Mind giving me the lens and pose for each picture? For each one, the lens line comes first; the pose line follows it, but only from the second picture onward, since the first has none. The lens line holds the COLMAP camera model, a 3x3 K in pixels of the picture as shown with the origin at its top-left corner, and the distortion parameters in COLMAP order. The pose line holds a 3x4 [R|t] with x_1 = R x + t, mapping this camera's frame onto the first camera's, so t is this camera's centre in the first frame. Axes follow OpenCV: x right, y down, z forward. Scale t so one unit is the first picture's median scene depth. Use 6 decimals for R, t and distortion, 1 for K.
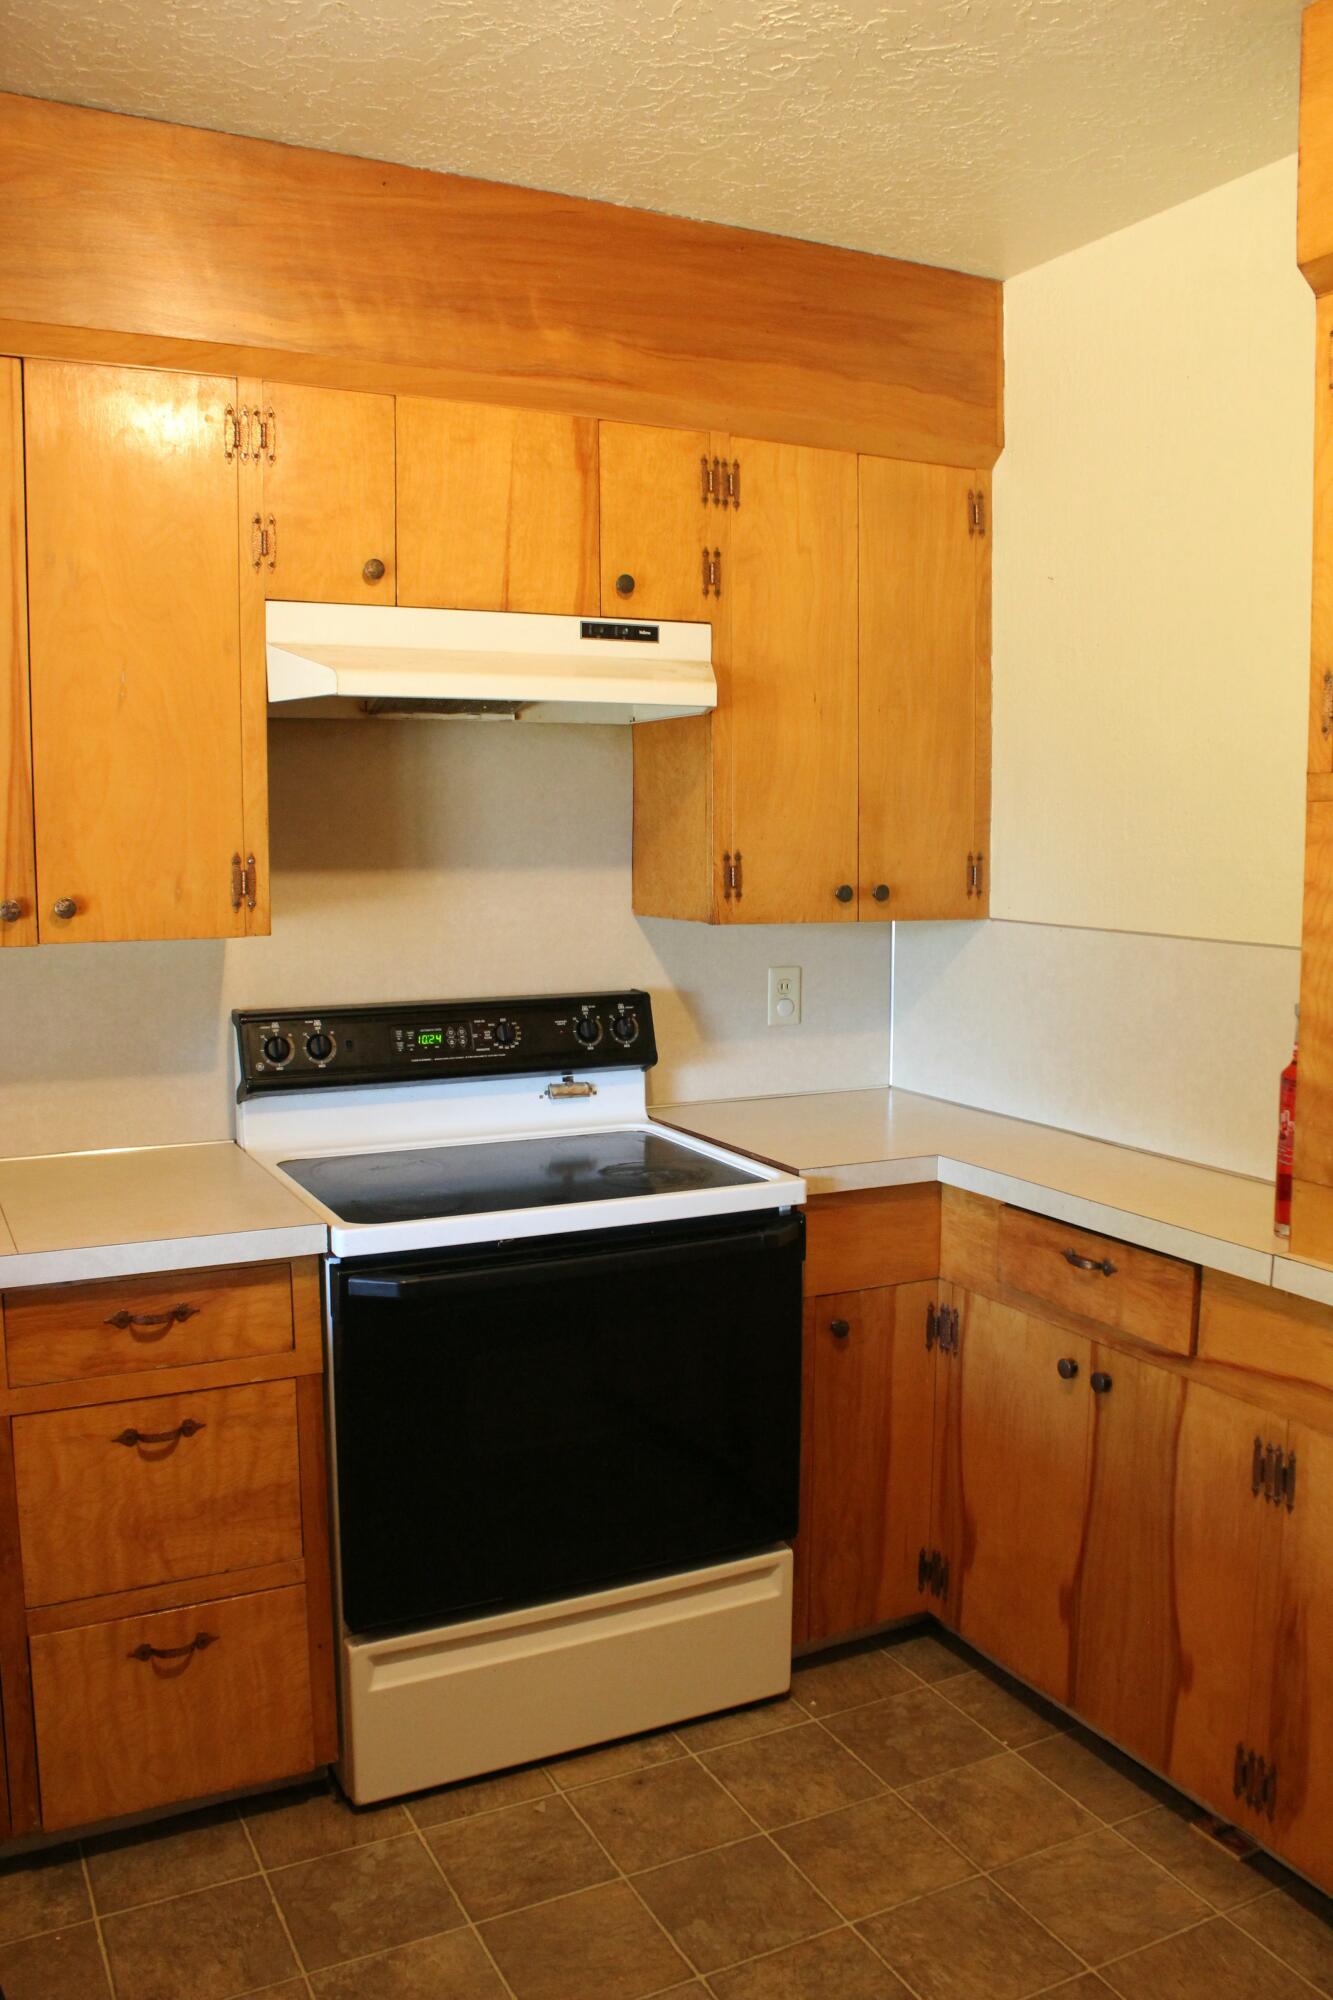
lens RADIAL K [[1644.7, 0, 665.6], [0, 1644.7, 1000.2], [0, 0, 1]] dist [-0.142682, 0.096532]
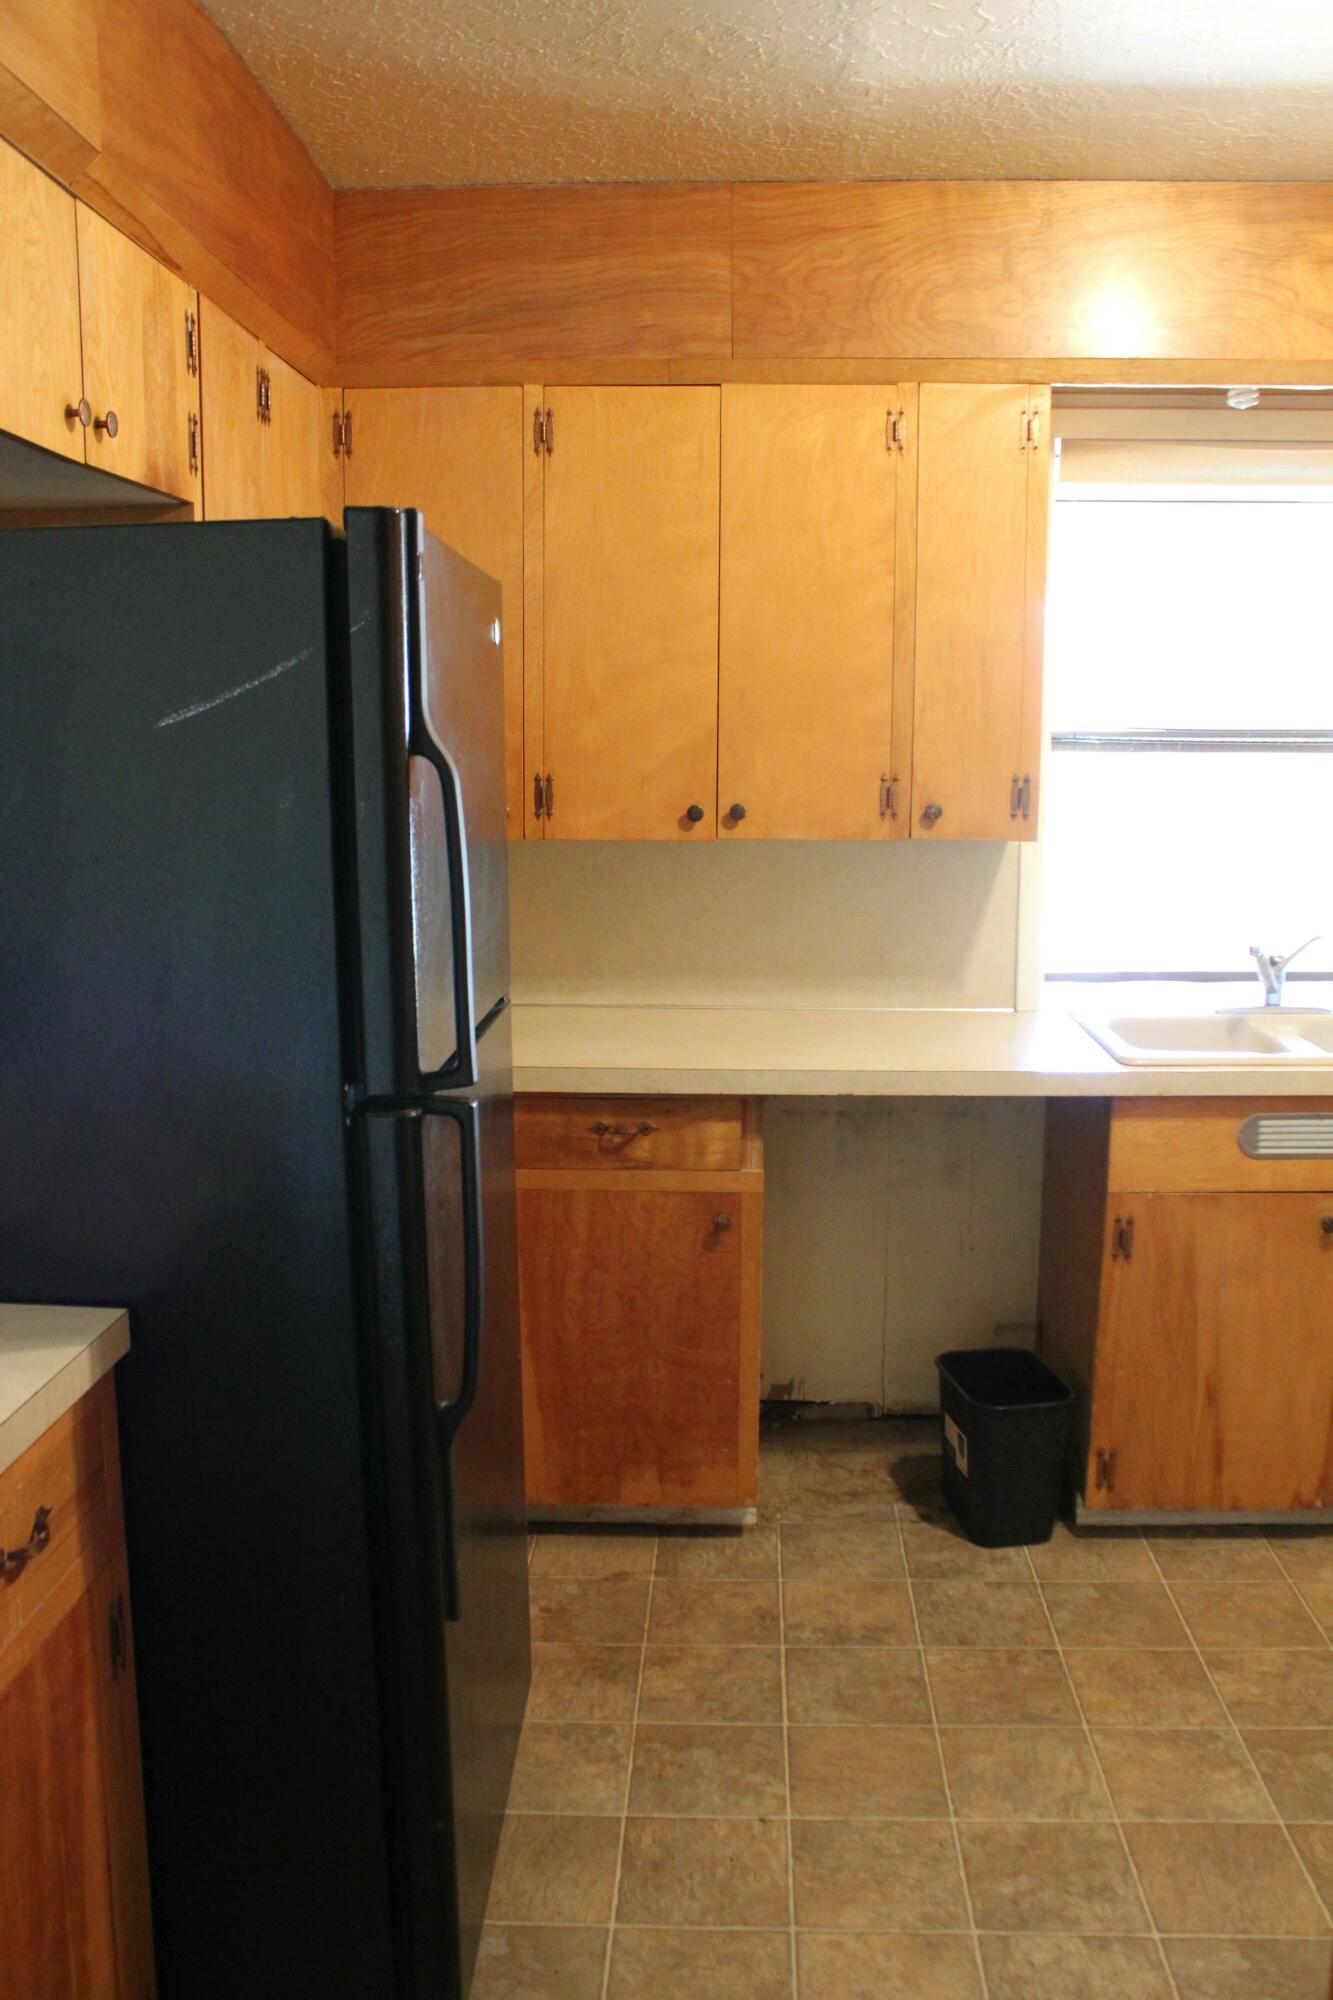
lens RADIAL K [[1644.7, 0, 677.5], [0, 1644.7, 1019.3], [0, 0, 1]] dist [-0.142682, 0.096532]
pose [[-0.484685, 0.152754, -0.861247, 1.142927], [-0.093219, 0.970004, 0.224504, -0.132090], [0.869707, 0.189098, -0.455907, 1.102693]]
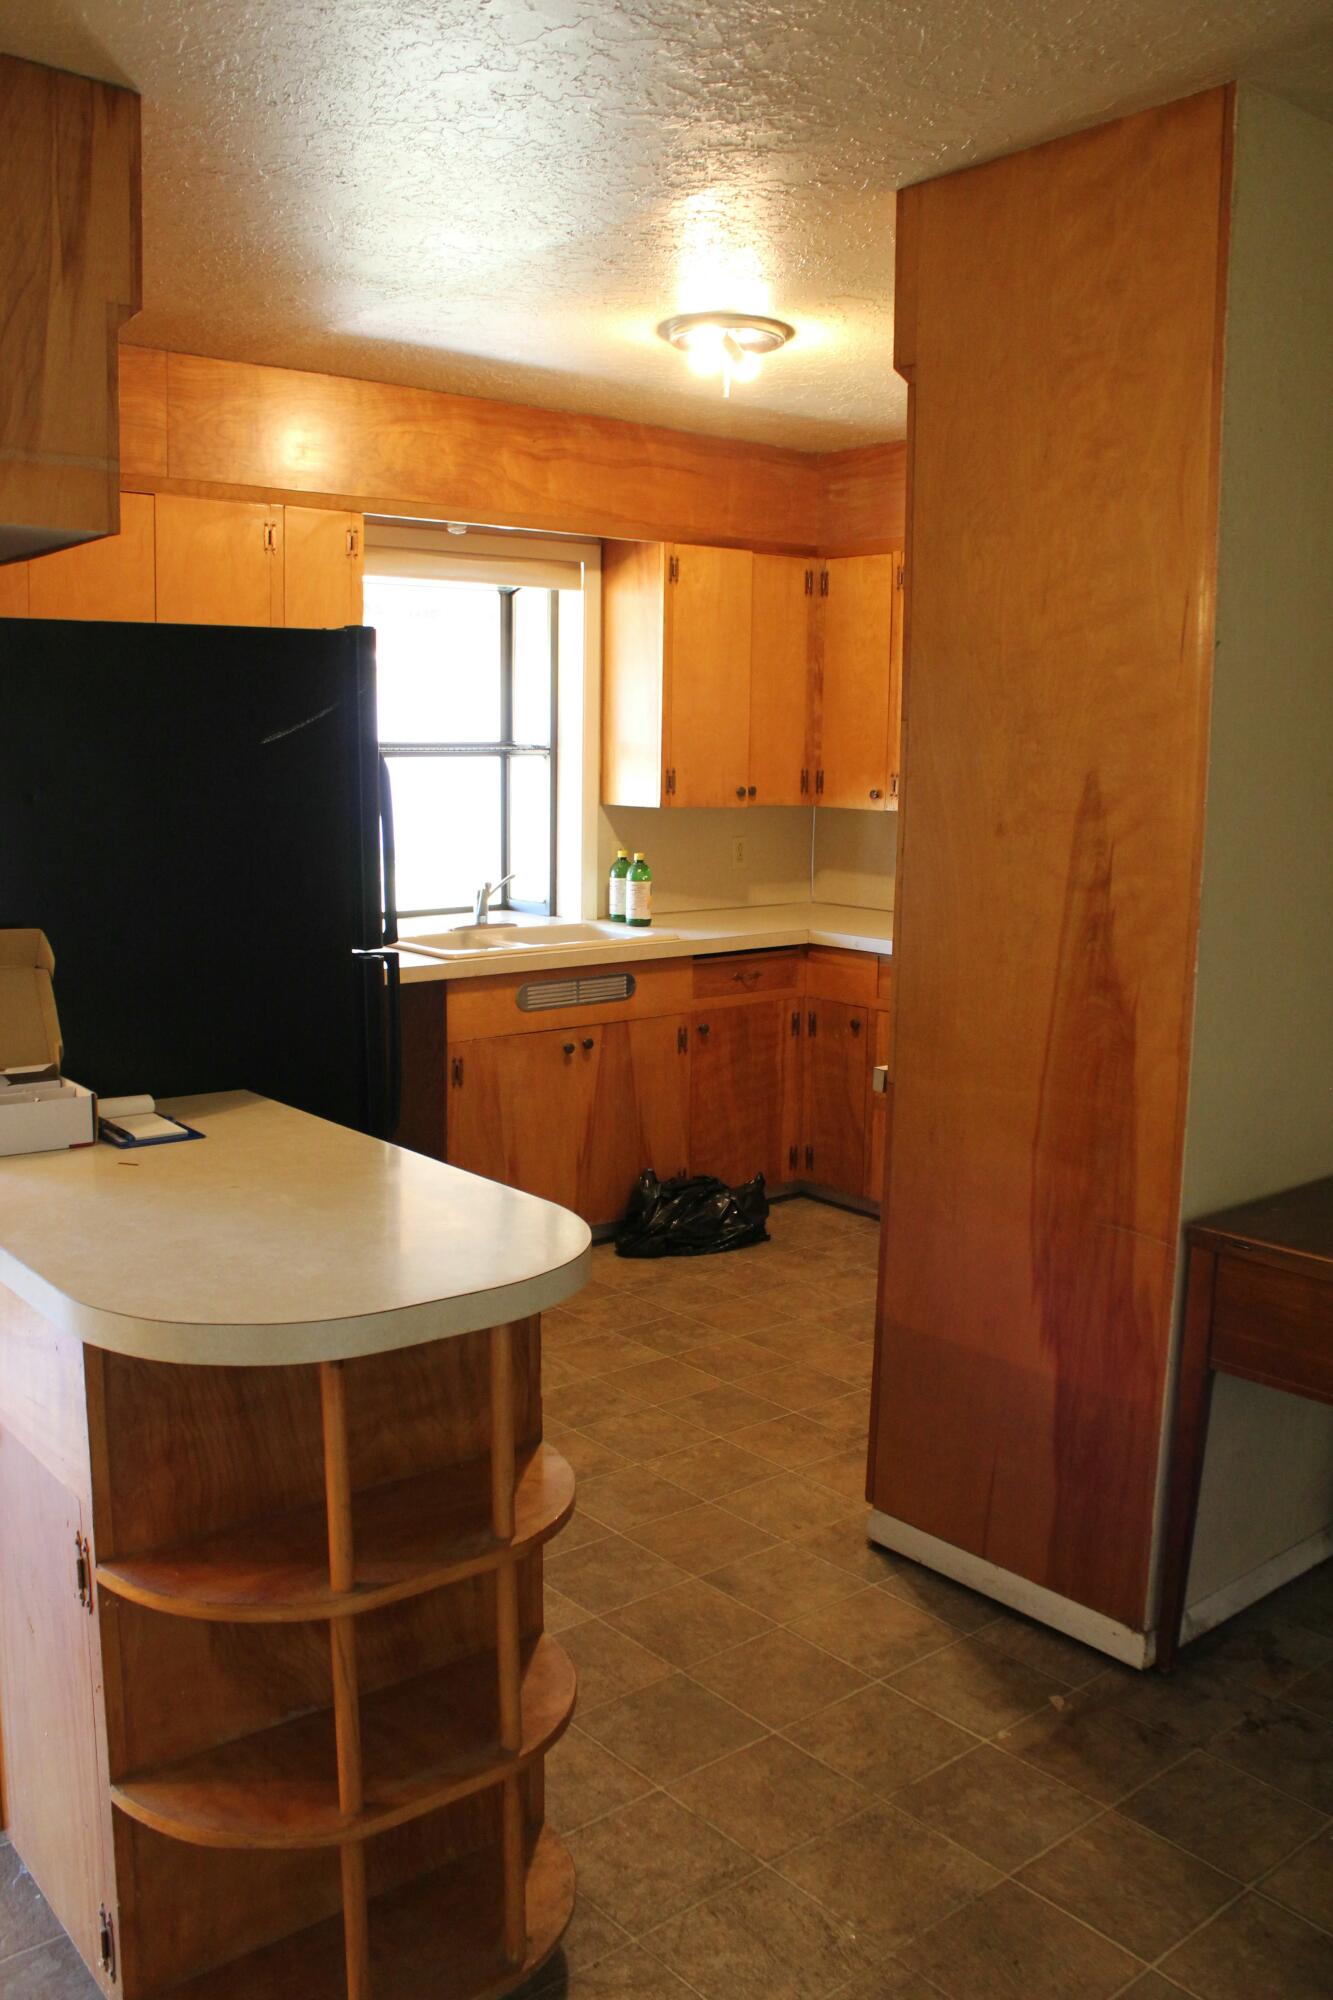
lens RADIAL K [[1644.7, 0, 669.0], [0, 1644.7, 1001.8], [0, 0, 1]] dist [-0.142682, 0.096532]
pose [[0.225220, 0.155491, -0.961820, 1.902261], [-0.118090, 0.984262, 0.131467, -0.083360], [0.967125, 0.083973, 0.240037, 0.589168]]
